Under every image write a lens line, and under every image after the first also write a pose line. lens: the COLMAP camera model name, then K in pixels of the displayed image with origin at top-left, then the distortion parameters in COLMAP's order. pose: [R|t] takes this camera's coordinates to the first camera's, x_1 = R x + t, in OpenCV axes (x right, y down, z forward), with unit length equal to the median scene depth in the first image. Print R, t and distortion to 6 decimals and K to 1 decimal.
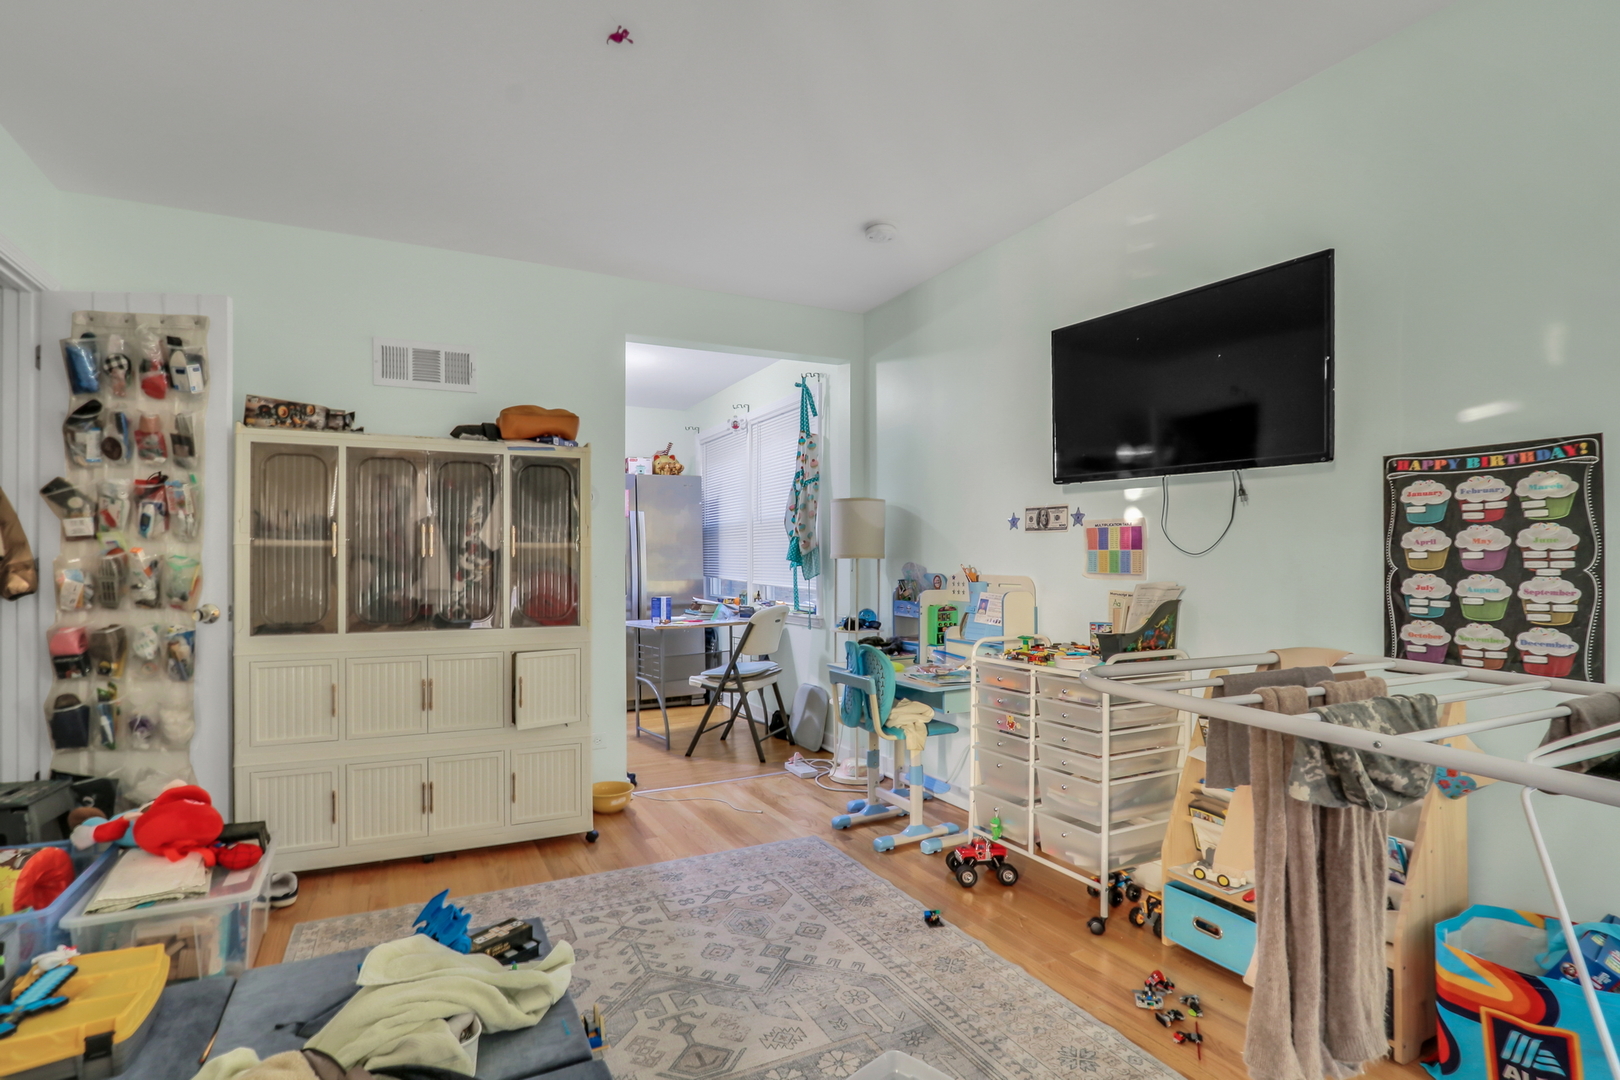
lens RADIAL K [[785.8, 0, 803.0], [0, 785.8, 533.2], [0, 0, 1]] dist [-0.015486, -0.000820]
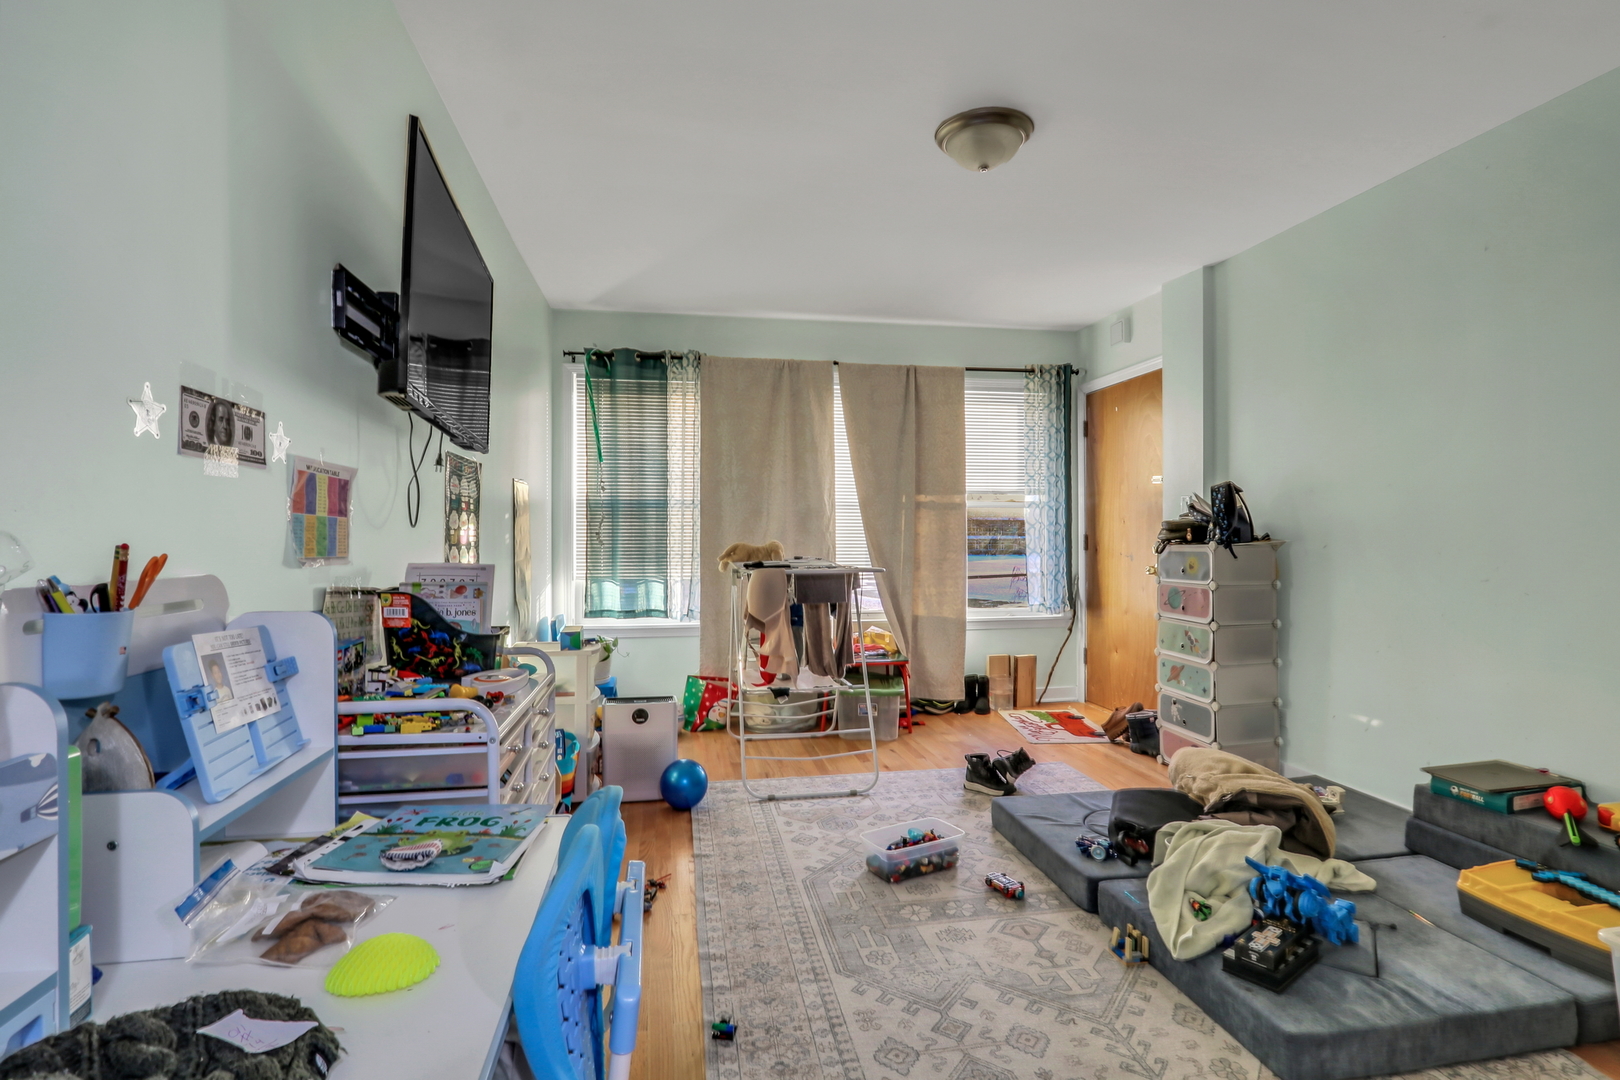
lens RADIAL K [[785.8, 0, 803.0], [0, 785.8, 533.2], [0, 0, 1]] dist [-0.015486, -0.000820]
pose [[-0.957208, 0.003927, 0.289376, -0.130012], [-0.006613, 0.999350, -0.035438, 0.070910], [-0.289327, -0.035835, -0.956559, 1.944549]]
